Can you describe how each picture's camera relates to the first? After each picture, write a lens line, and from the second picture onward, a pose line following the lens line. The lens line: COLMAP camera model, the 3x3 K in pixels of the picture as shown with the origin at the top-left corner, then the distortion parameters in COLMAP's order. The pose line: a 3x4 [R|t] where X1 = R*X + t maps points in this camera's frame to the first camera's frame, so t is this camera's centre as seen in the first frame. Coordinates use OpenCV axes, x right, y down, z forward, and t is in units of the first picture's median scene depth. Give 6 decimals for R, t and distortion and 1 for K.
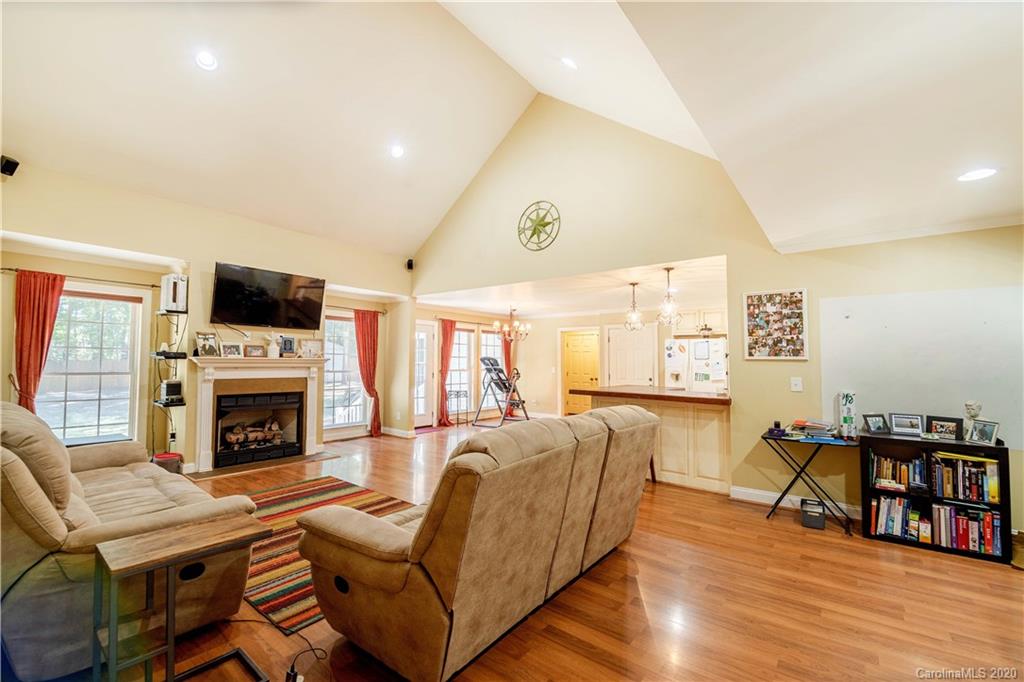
lens RADIAL K [[448.3, 0, 491.2], [0, 448.3, 358.0], [0, 0, 1]] dist [0.002980, -0.001773]
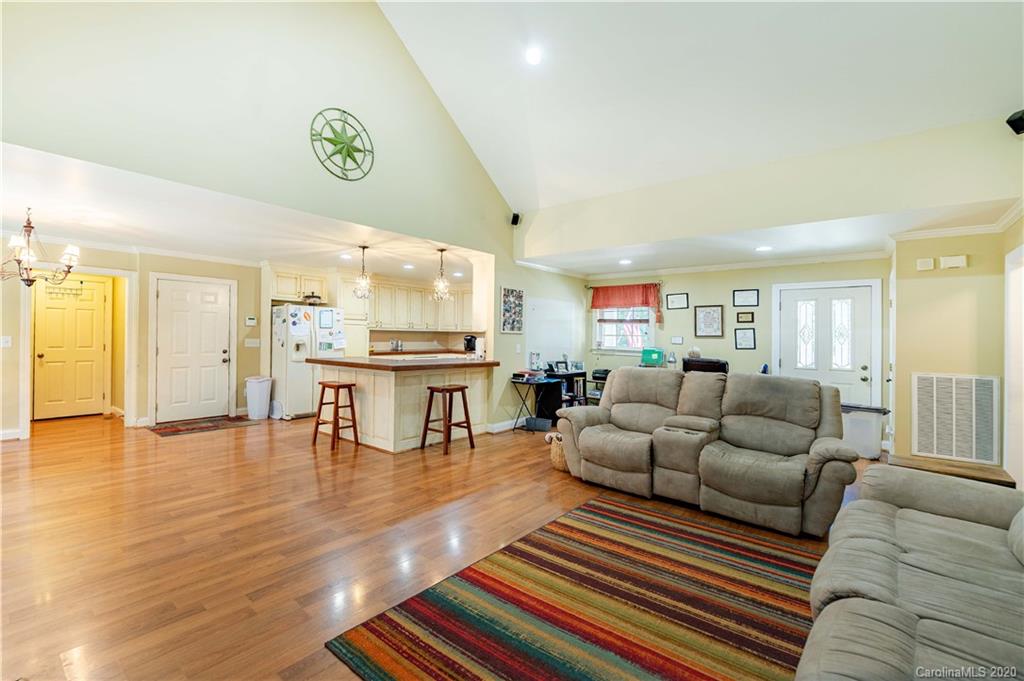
lens RADIAL K [[448.3, 0, 511.4], [0, 448.3, 337.8], [0, 0, 1]] dist [0.002980, -0.001773]
pose [[-0.021182, -0.015029, 0.999663, -0.825618], [-0.027058, 0.999529, 0.014453, -0.001865], [-0.999409, -0.026743, -0.021579, 0.968445]]
